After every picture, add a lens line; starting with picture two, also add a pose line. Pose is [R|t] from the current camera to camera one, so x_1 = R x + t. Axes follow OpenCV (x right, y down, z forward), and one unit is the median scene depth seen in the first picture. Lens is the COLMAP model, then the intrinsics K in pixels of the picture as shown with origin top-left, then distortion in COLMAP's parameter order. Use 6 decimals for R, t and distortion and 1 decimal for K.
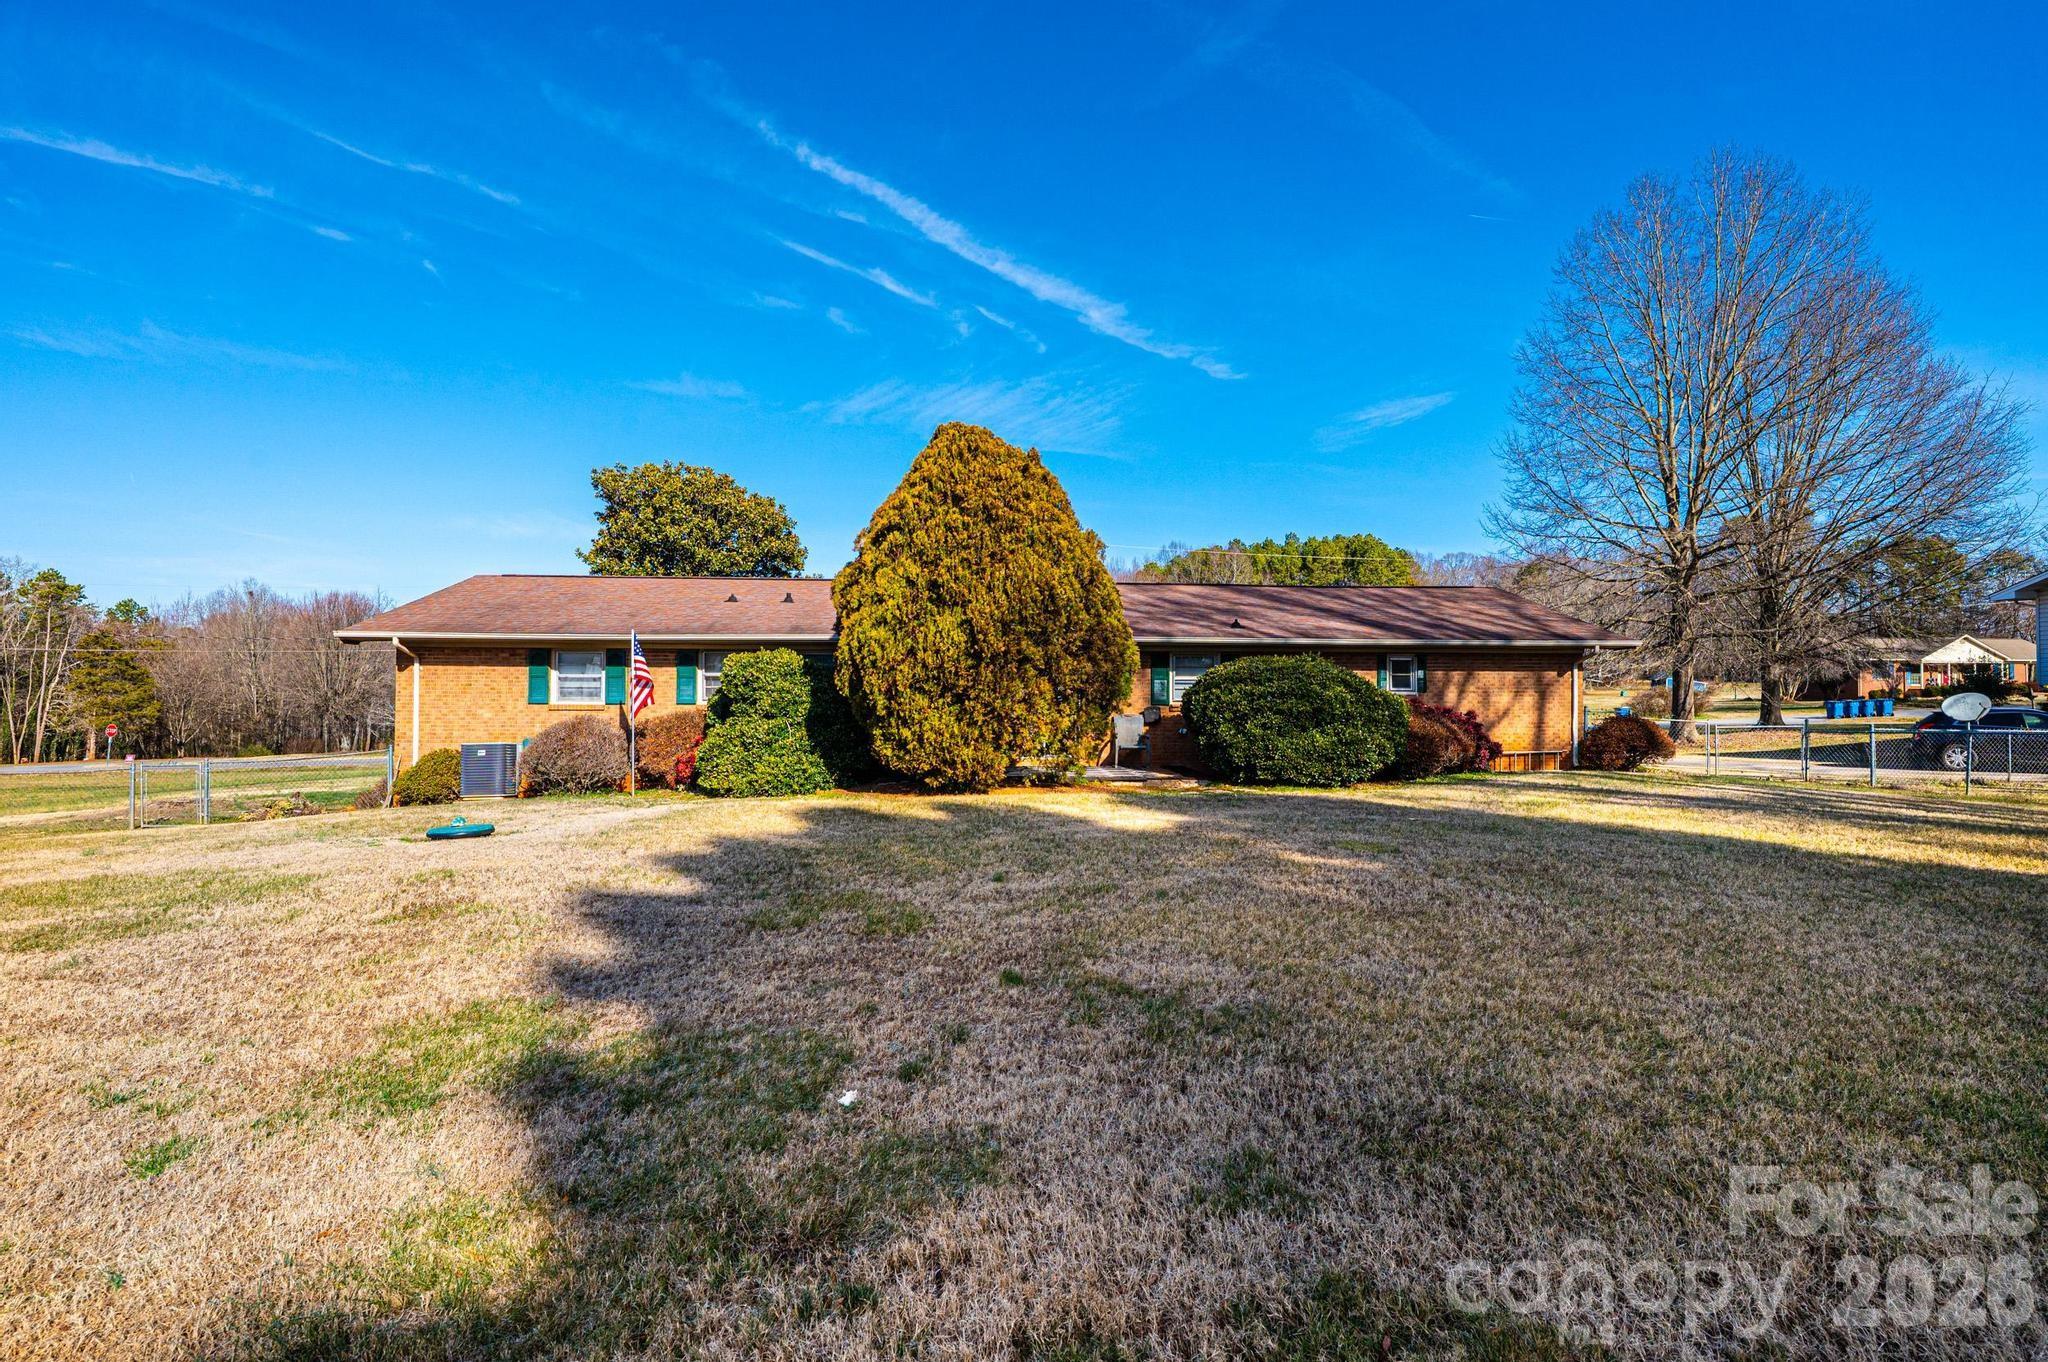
lens RADIAL K [[1044.5, 0, 1031.7], [0, 1044.5, 693.7], [0, 0, 1]] dist [0.001511, -0.000534]
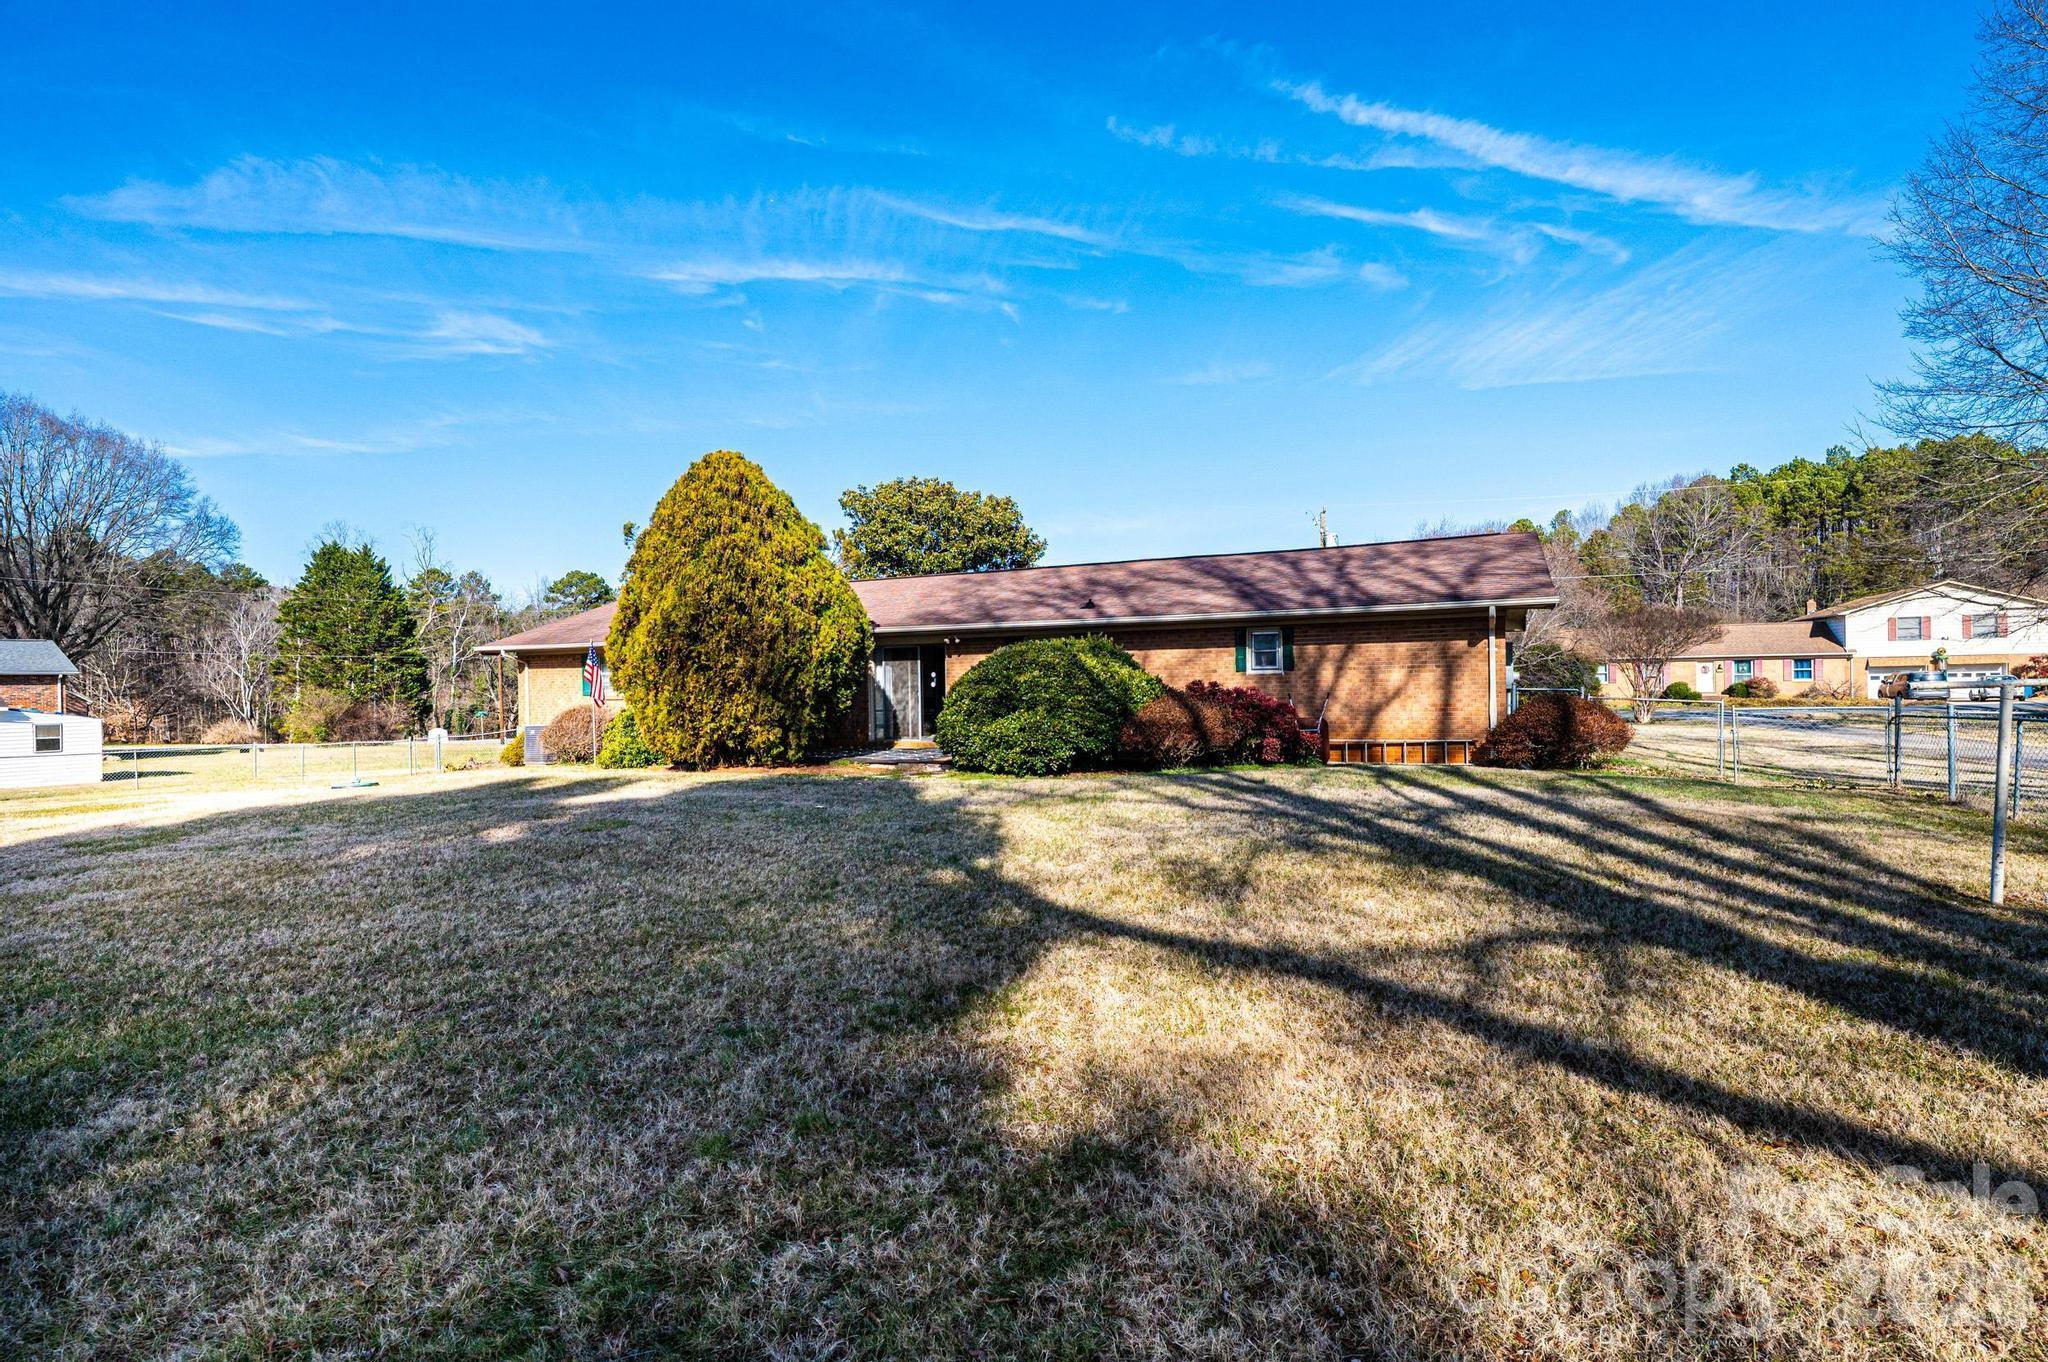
lens RADIAL K [[1044.5, 0, 1002.7], [0, 1044.5, 676.7], [0, 0, 1]] dist [0.001511, -0.000534]
pose [[0.850638, -0.019351, -0.525396, 0.355590], [0.023057, 0.999734, 0.000508, -0.001230], [0.525247, -0.012546, 0.850858, 0.079431]]
